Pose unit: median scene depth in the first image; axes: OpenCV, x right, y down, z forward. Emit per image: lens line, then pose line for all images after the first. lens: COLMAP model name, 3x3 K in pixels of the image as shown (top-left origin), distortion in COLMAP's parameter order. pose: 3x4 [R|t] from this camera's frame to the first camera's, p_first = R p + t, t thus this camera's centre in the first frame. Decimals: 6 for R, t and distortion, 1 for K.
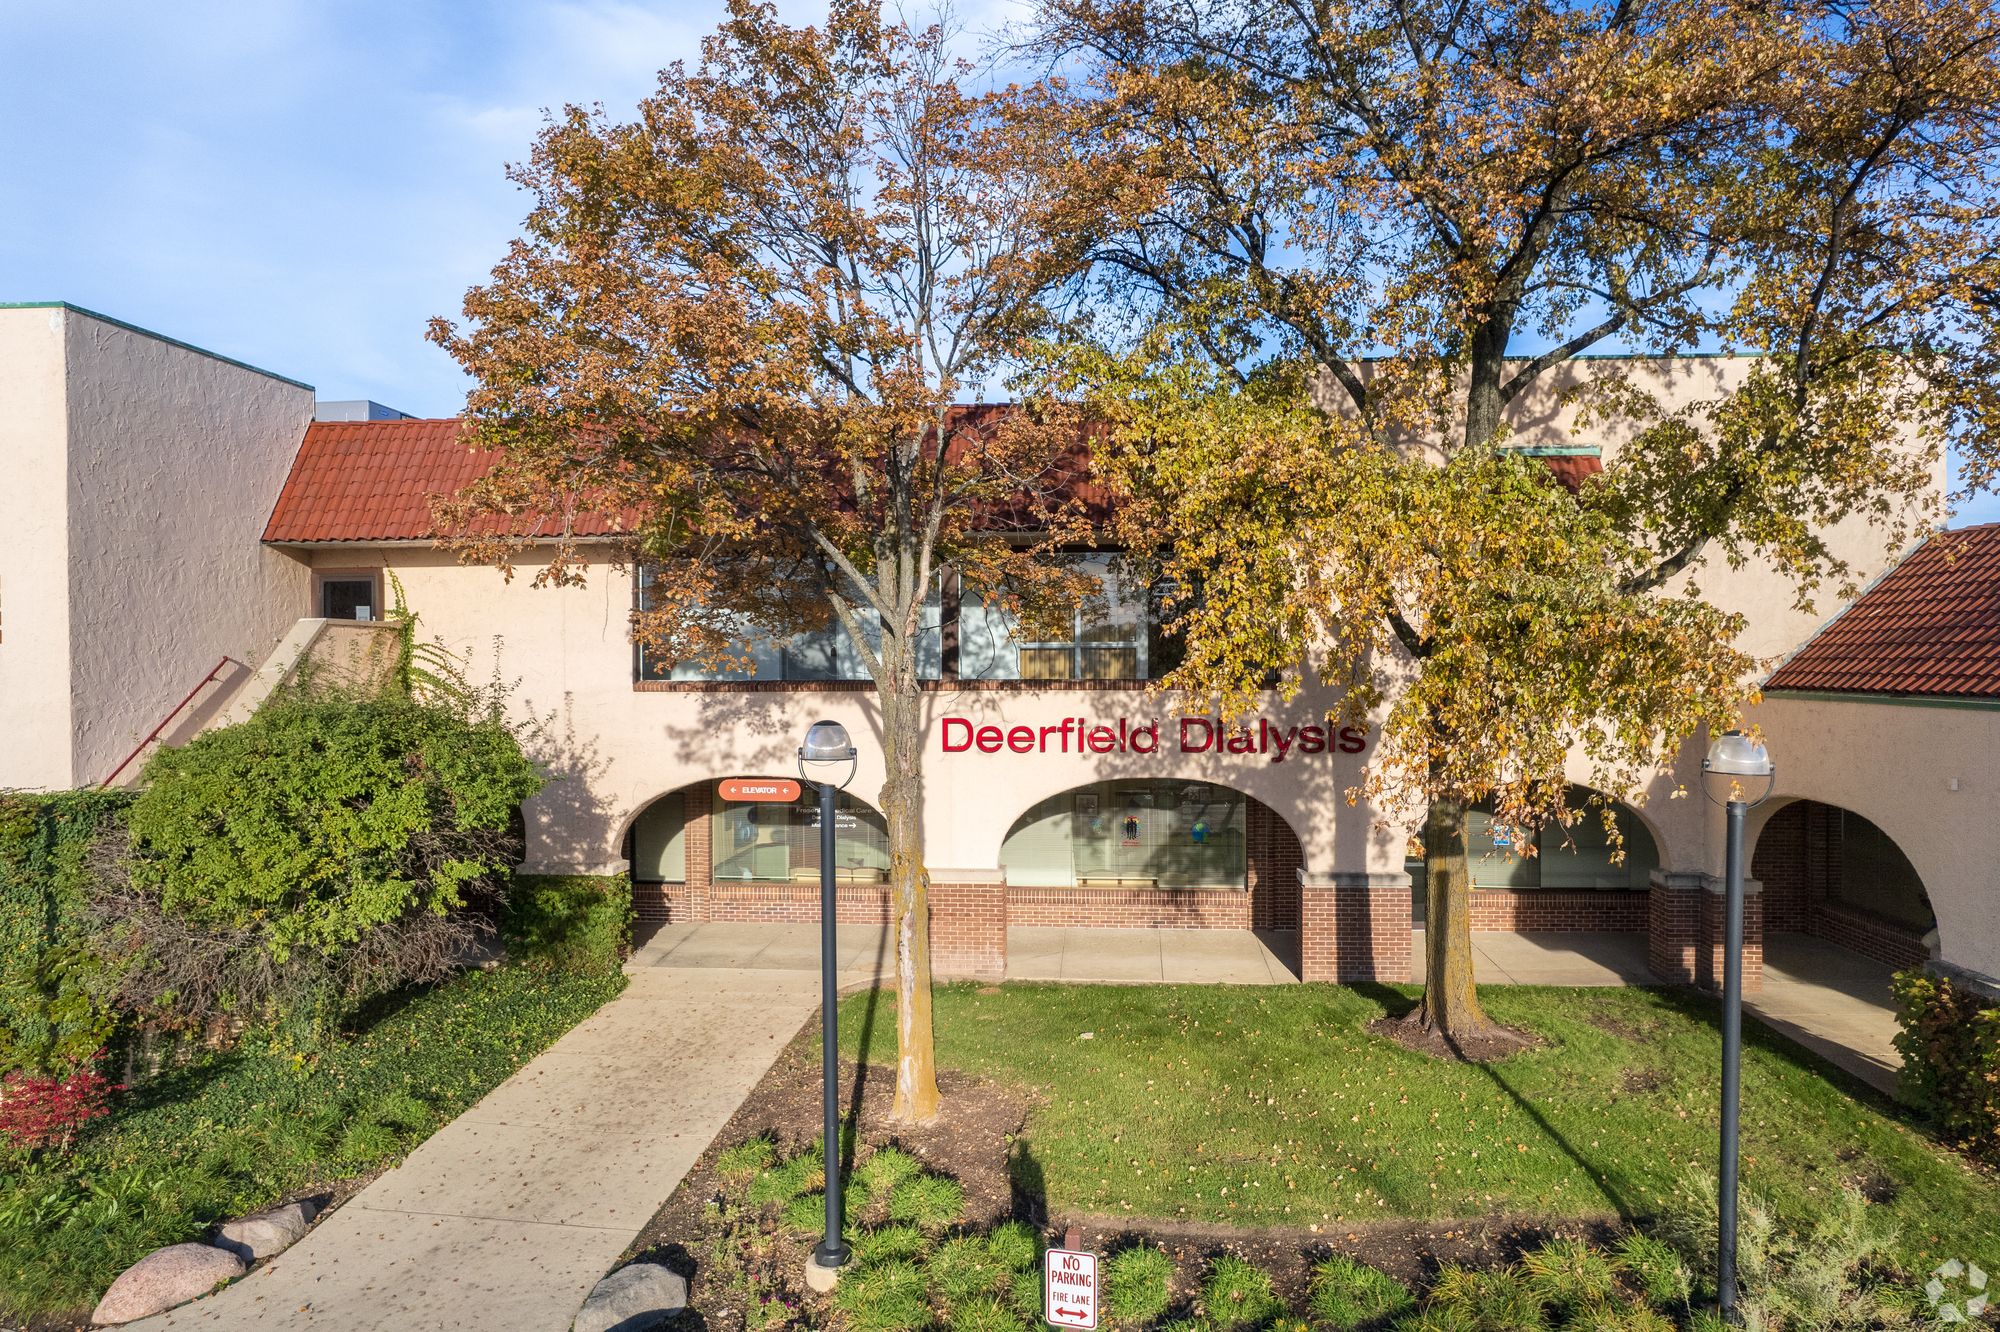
lens RADIAL K [[1252.5, 0, 1000.0], [0, 1252.5, 666.0], [0, 0, 1]] dist [-0.024884, 0.001021]
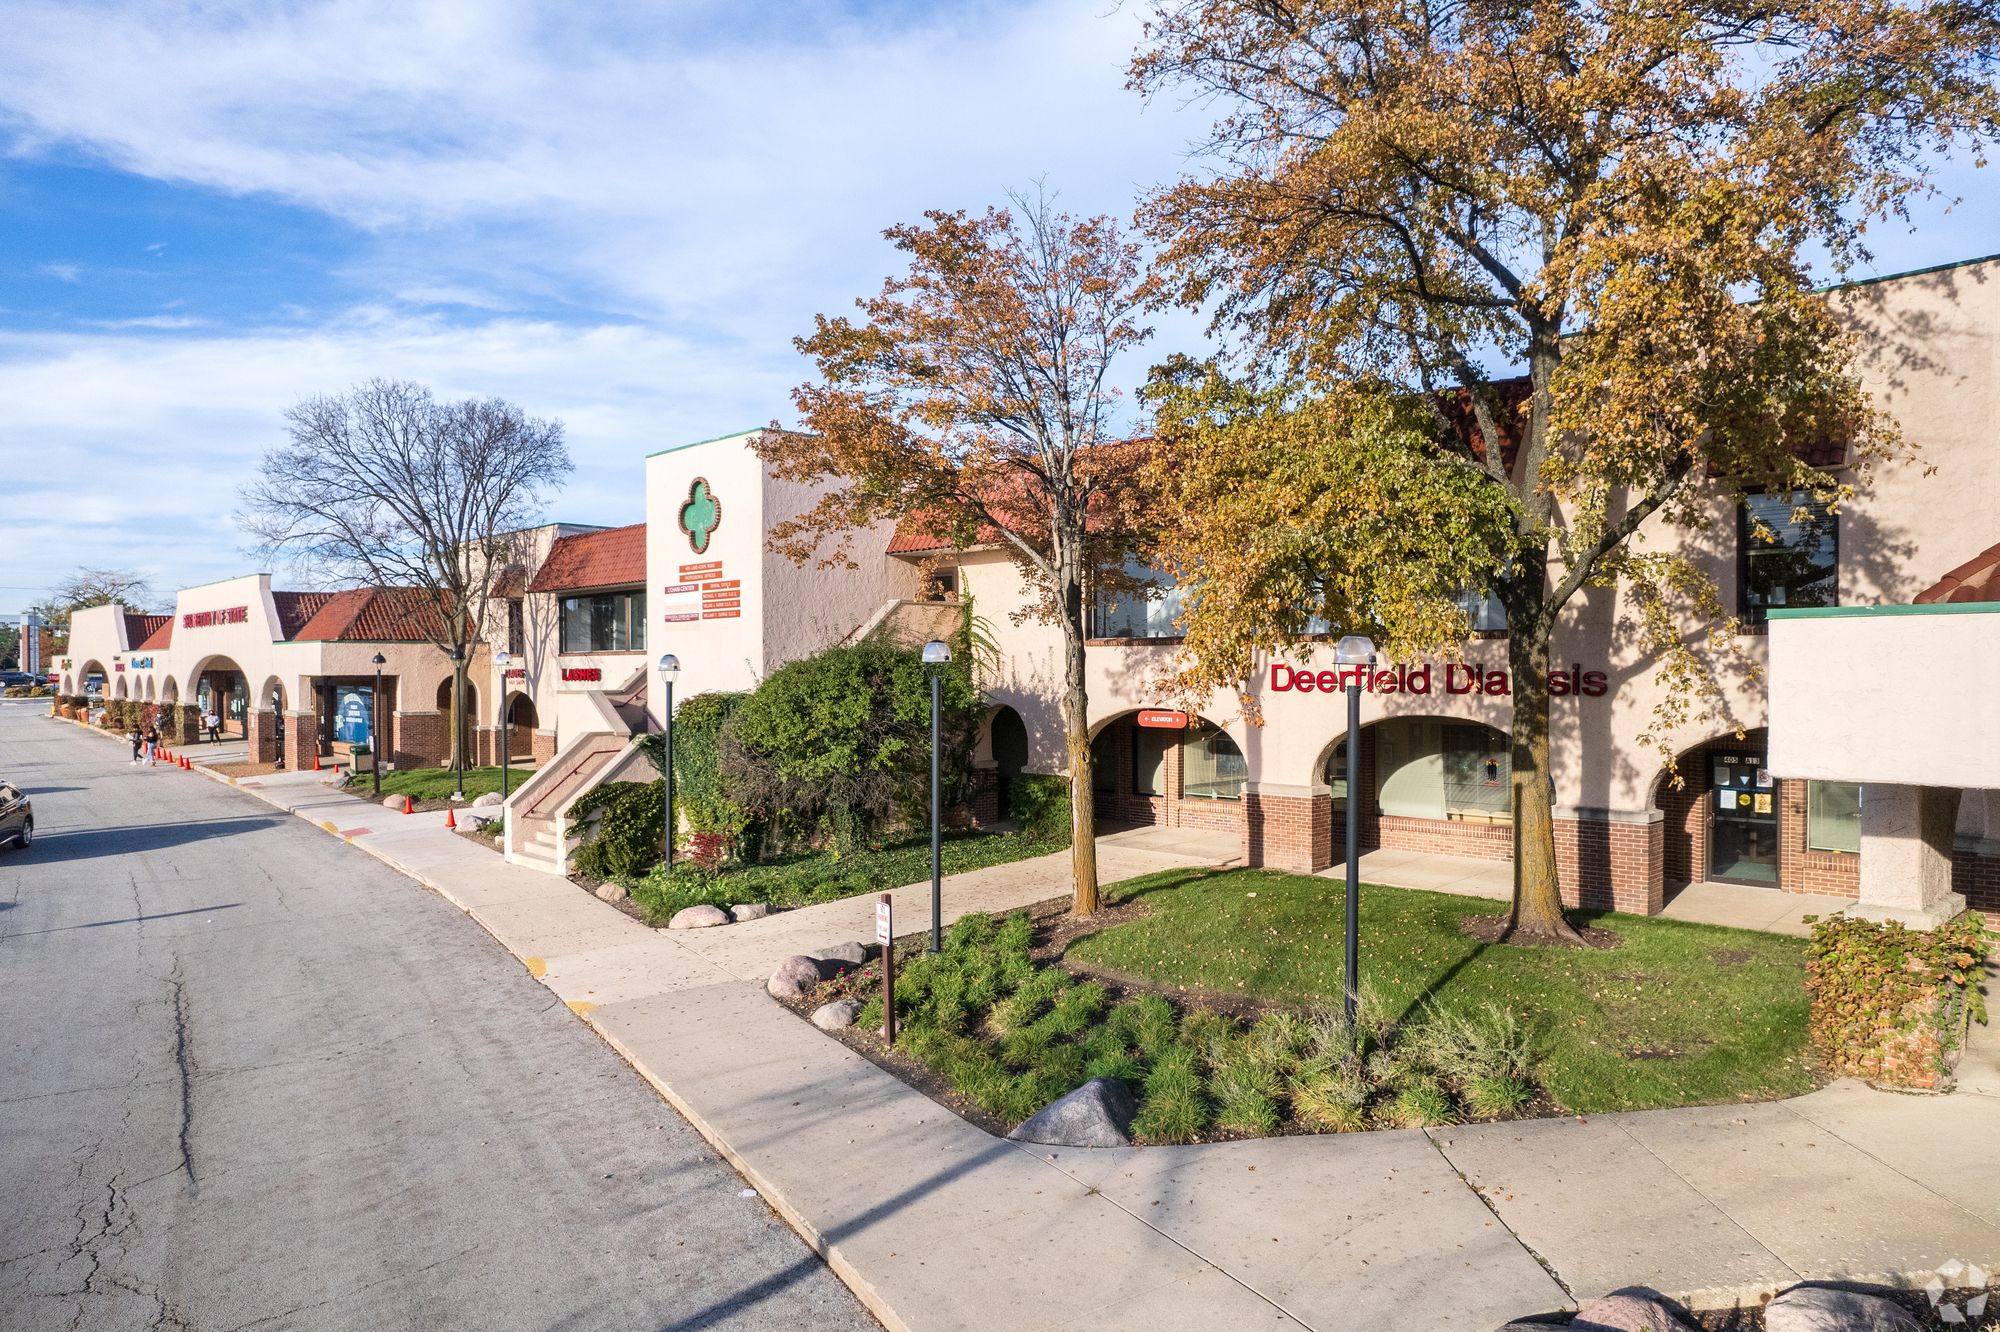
lens RADIAL K [[1252.5, 0, 1000.0], [0, 1252.5, 666.0], [0, 0, 1]] dist [-0.024884, 0.001021]
pose [[0.760807, 0.001451, -0.648976, 0.572788], [0.001641, 0.999990, 0.004160, 0.038729], [0.648976, -0.004230, 0.760797, -0.135993]]
